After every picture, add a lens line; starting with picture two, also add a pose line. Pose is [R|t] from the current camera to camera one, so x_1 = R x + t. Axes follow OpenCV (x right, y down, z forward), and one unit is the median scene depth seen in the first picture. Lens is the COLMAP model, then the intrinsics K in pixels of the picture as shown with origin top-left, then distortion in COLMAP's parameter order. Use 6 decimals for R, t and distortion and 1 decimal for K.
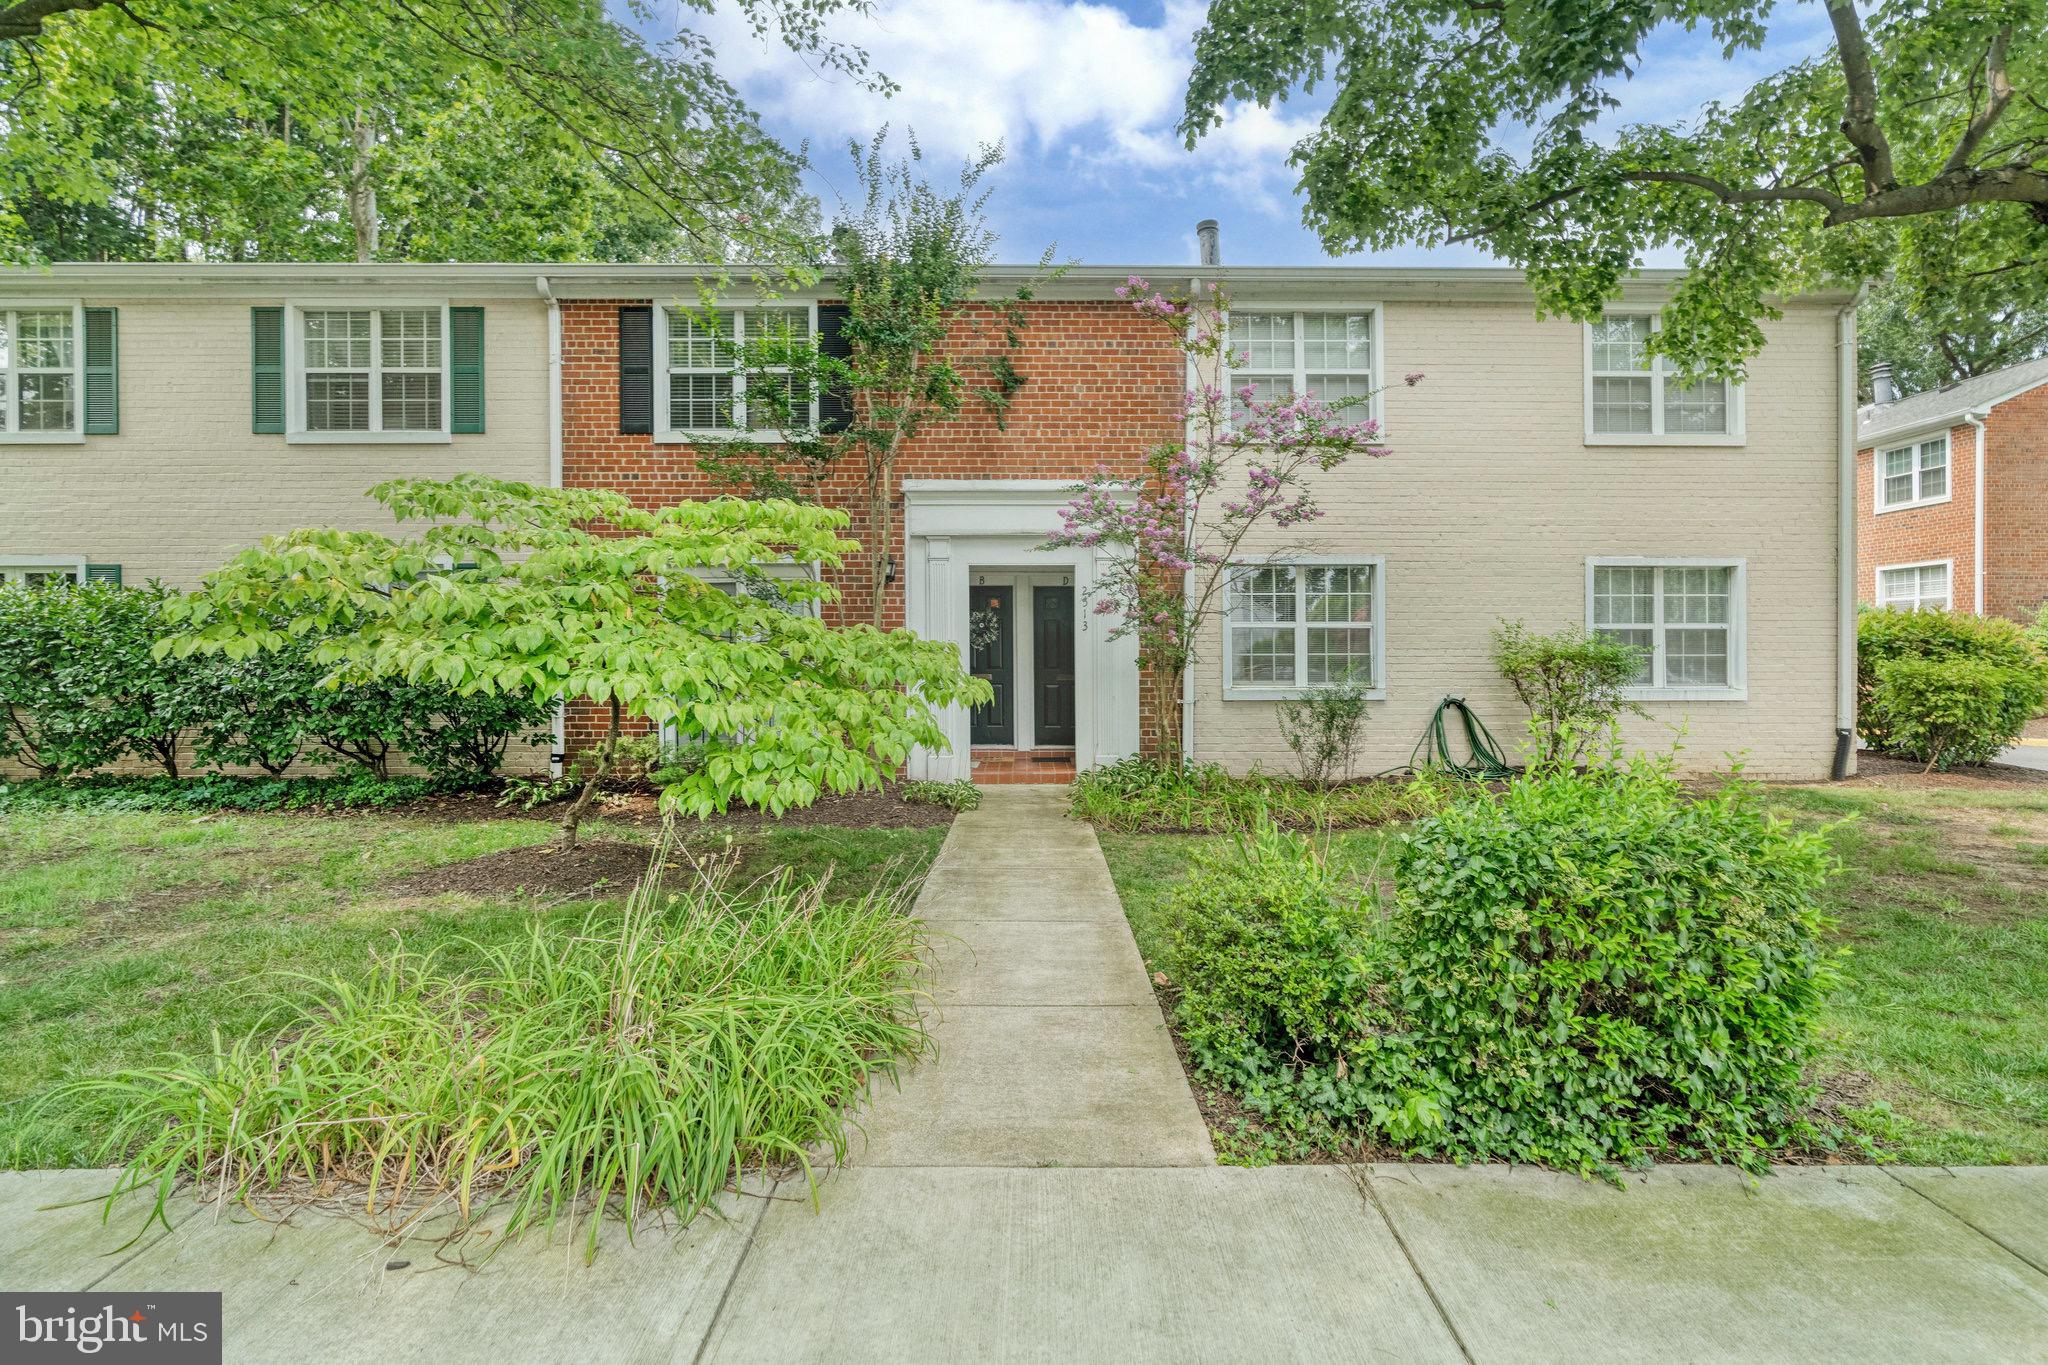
lens RADIAL K [[777.2, 0, 1028.4], [0, 777.2, 663.0], [0, 0, 1]] dist [-0.006394, 0.000013]
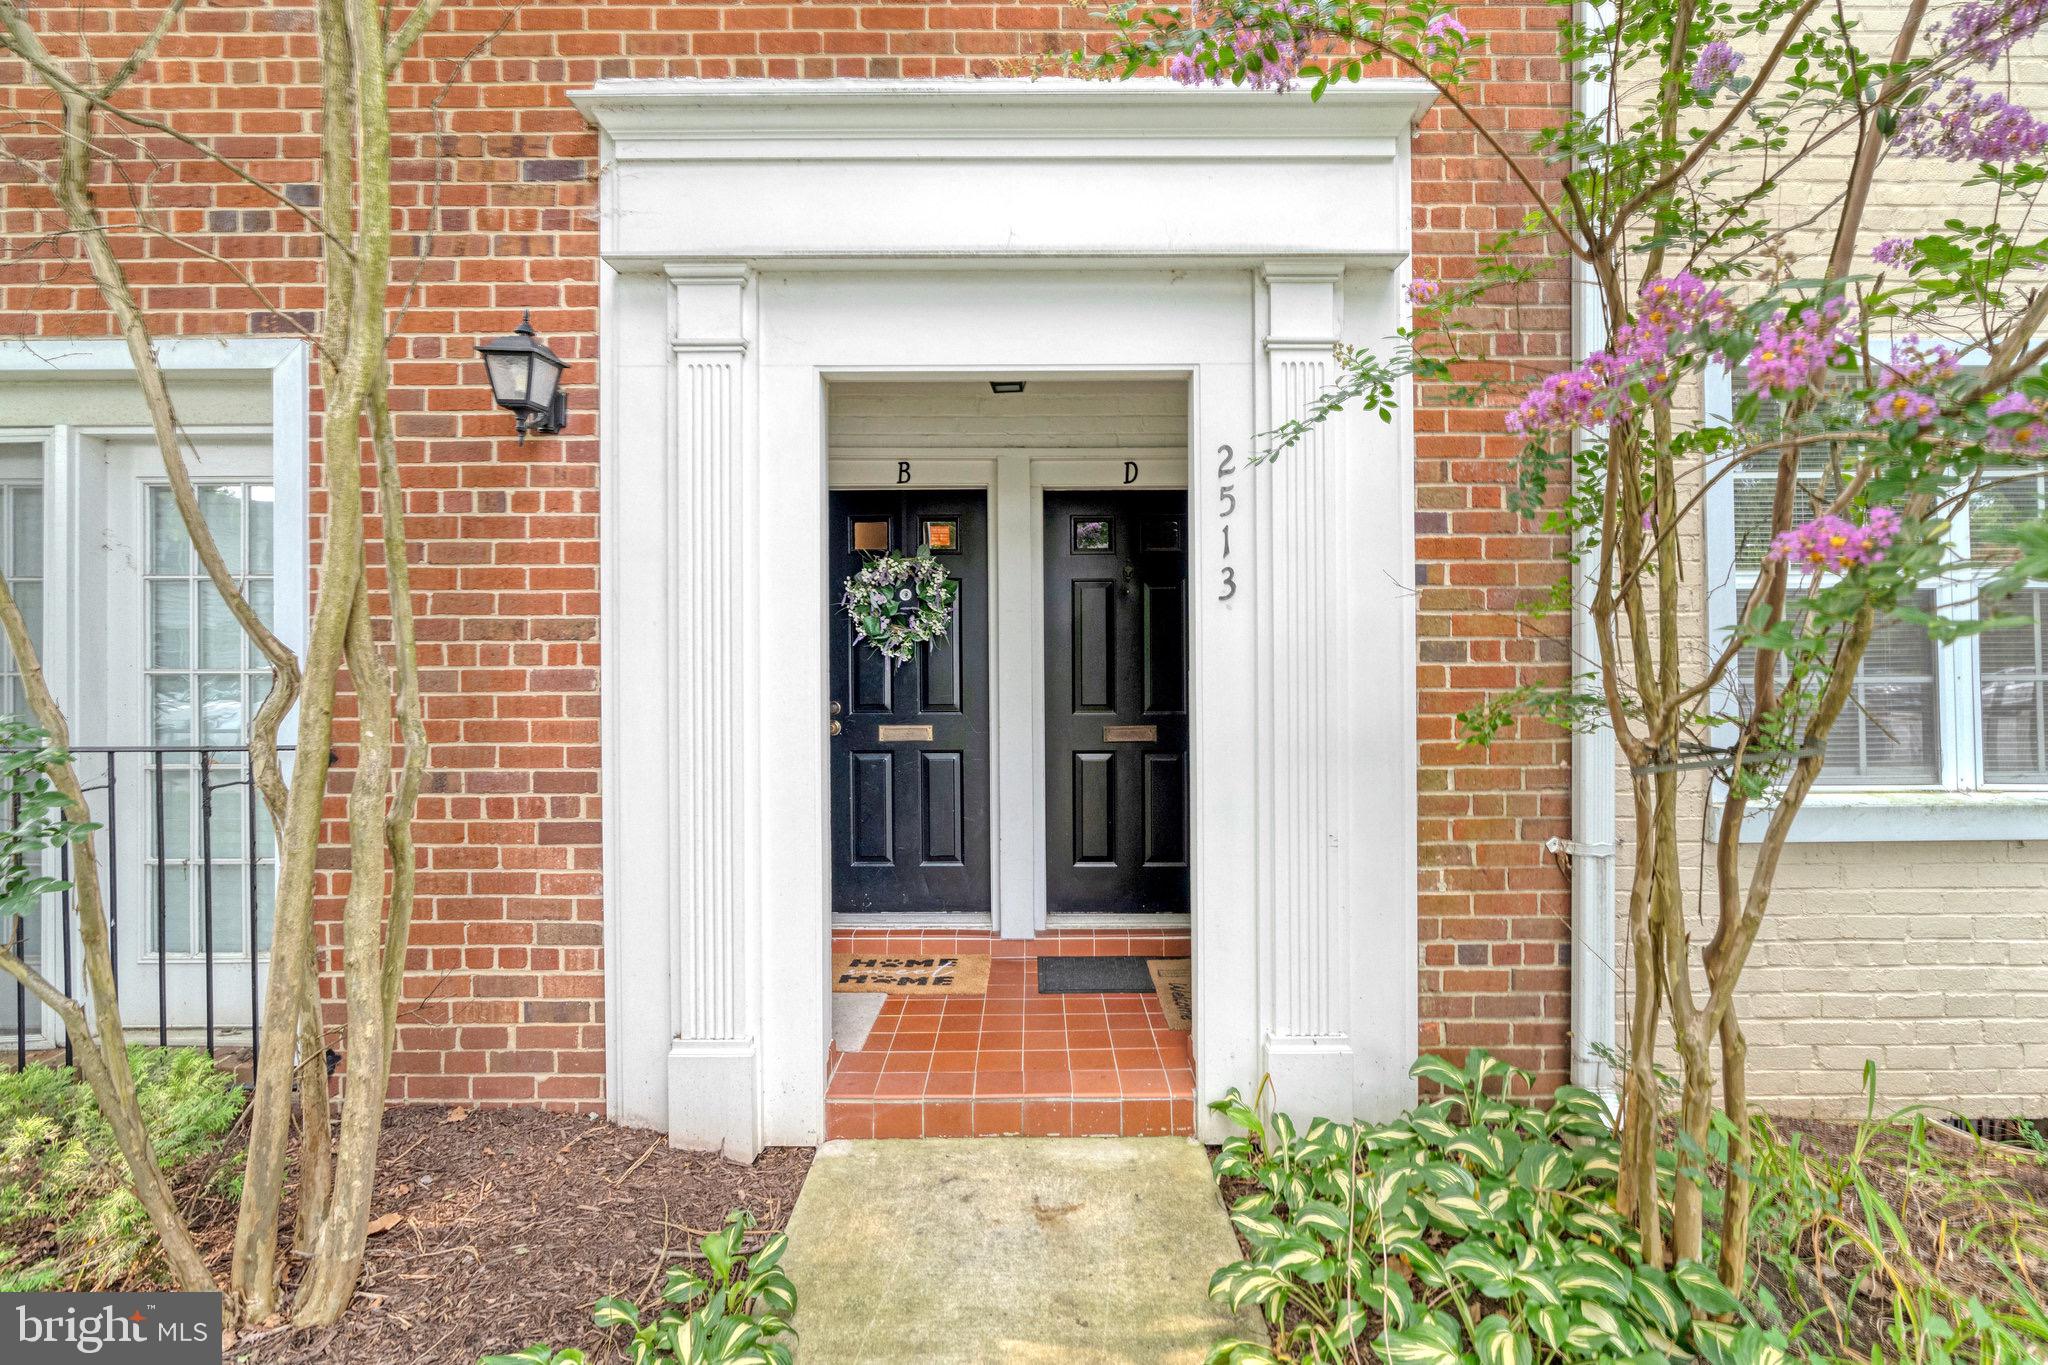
lens RADIAL K [[928.8, 0, 1026.2], [0, 928.8, 655.2], [0, 0, 1]] dist [-0.000214, 0.000161]
pose [[0.999988, -0.004130, -0.002558, -0.001566], [0.004103, 0.999937, -0.010468, -0.018606], [0.002601, 0.010458, 0.999942, 0.655352]]
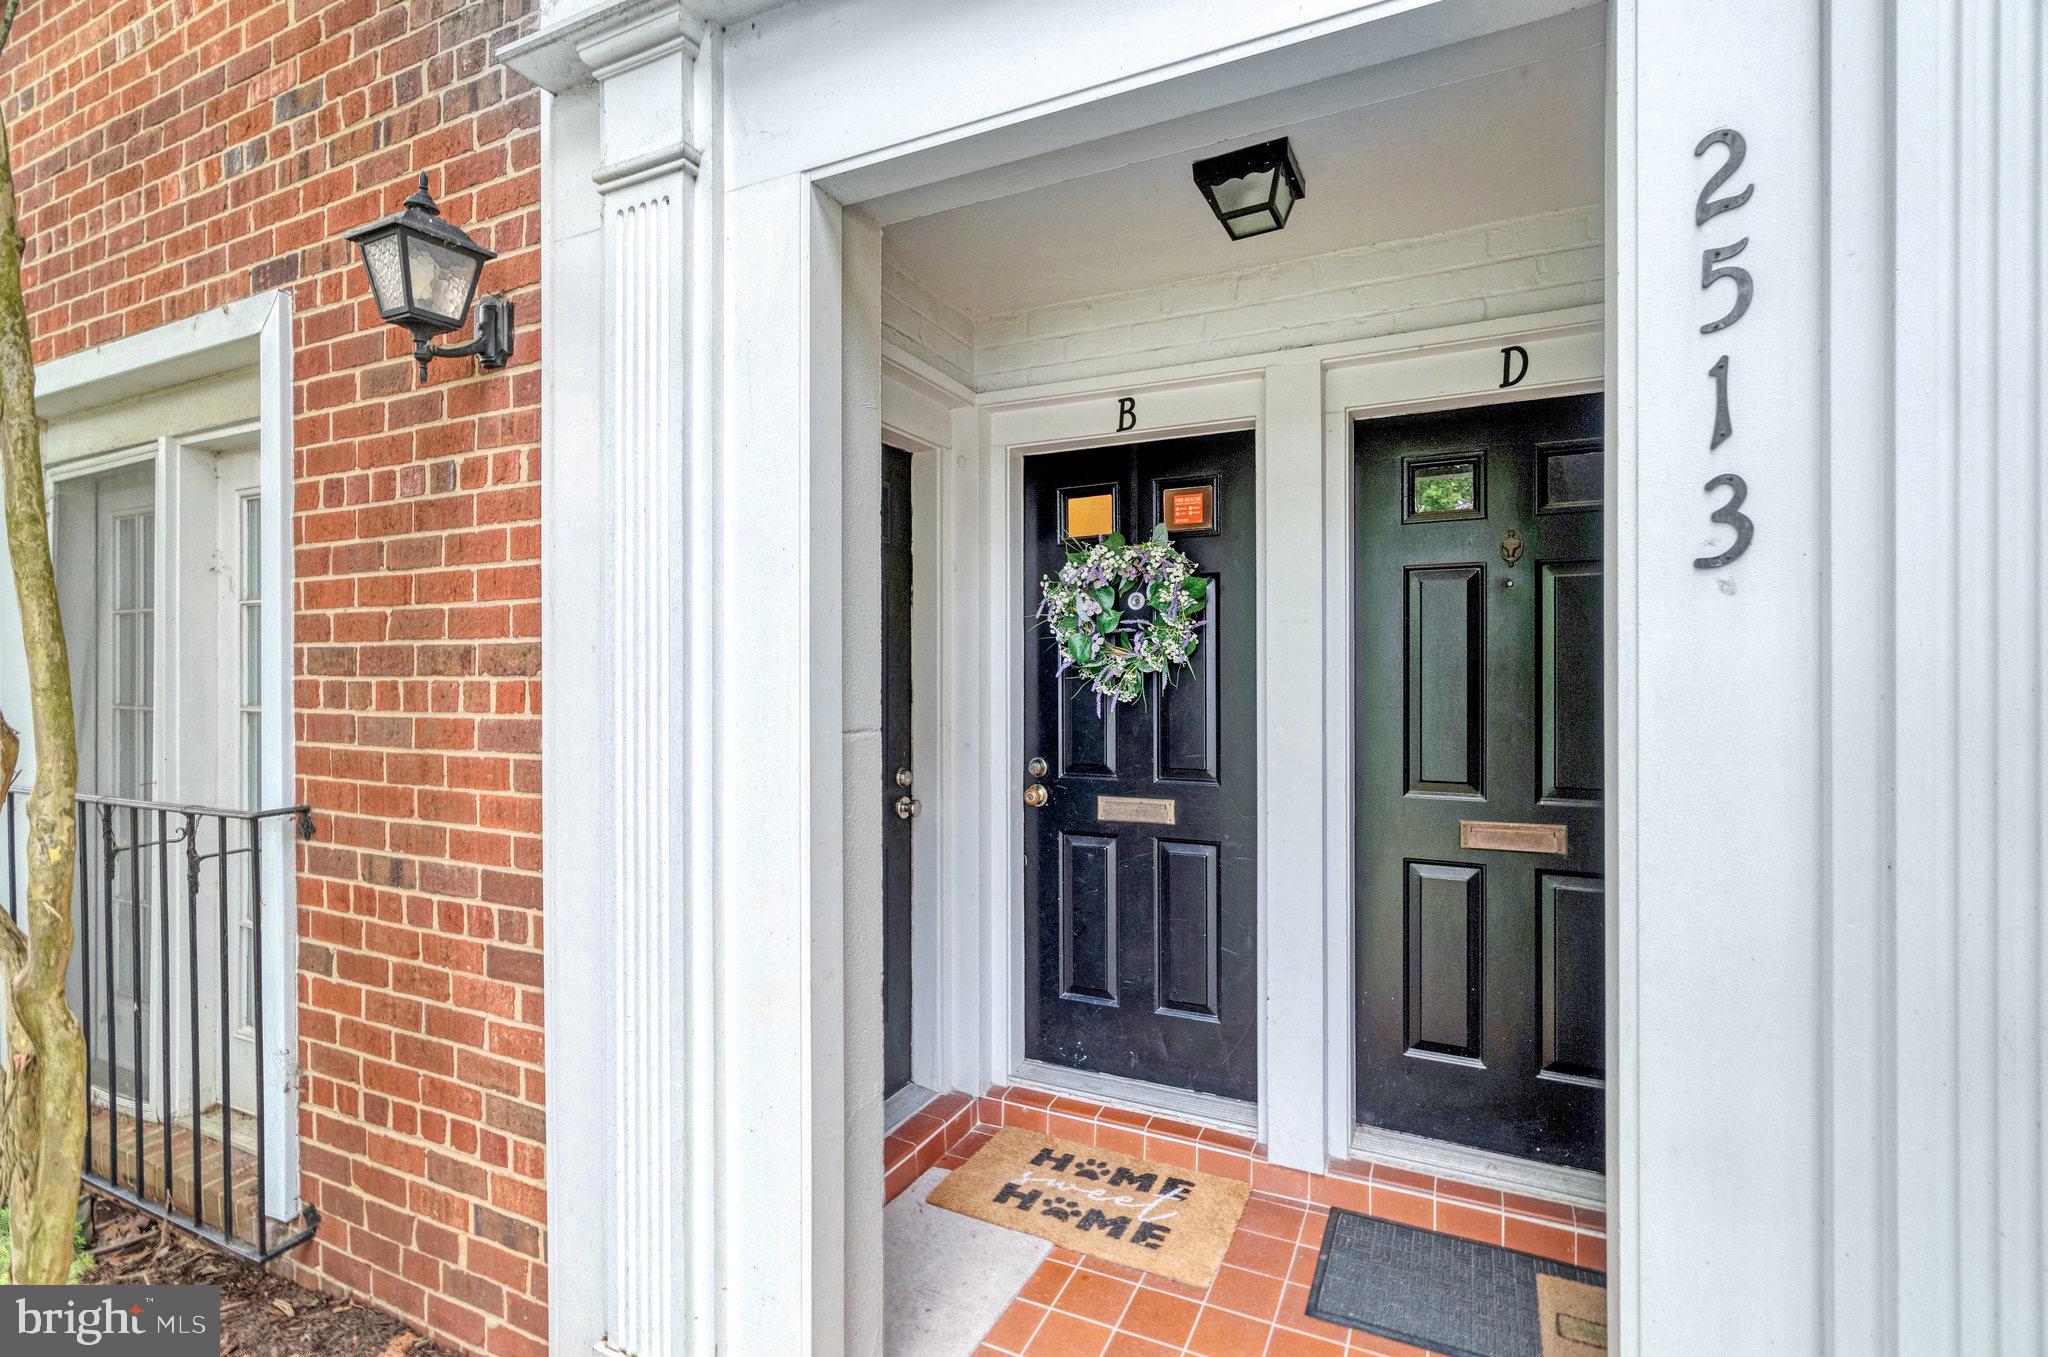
lens RADIAL K [[911.4, 0, 1052.8], [0, 911.4, 678.0], [0, 0, 1]] dist [-0.019016, 0.020716]
pose [[0.910104, -0.001773, -0.414375, 0.040239], [-0.002415, 0.999951, -0.009583, -0.026009], [0.414372, 0.009722, 0.910056, 0.849499]]
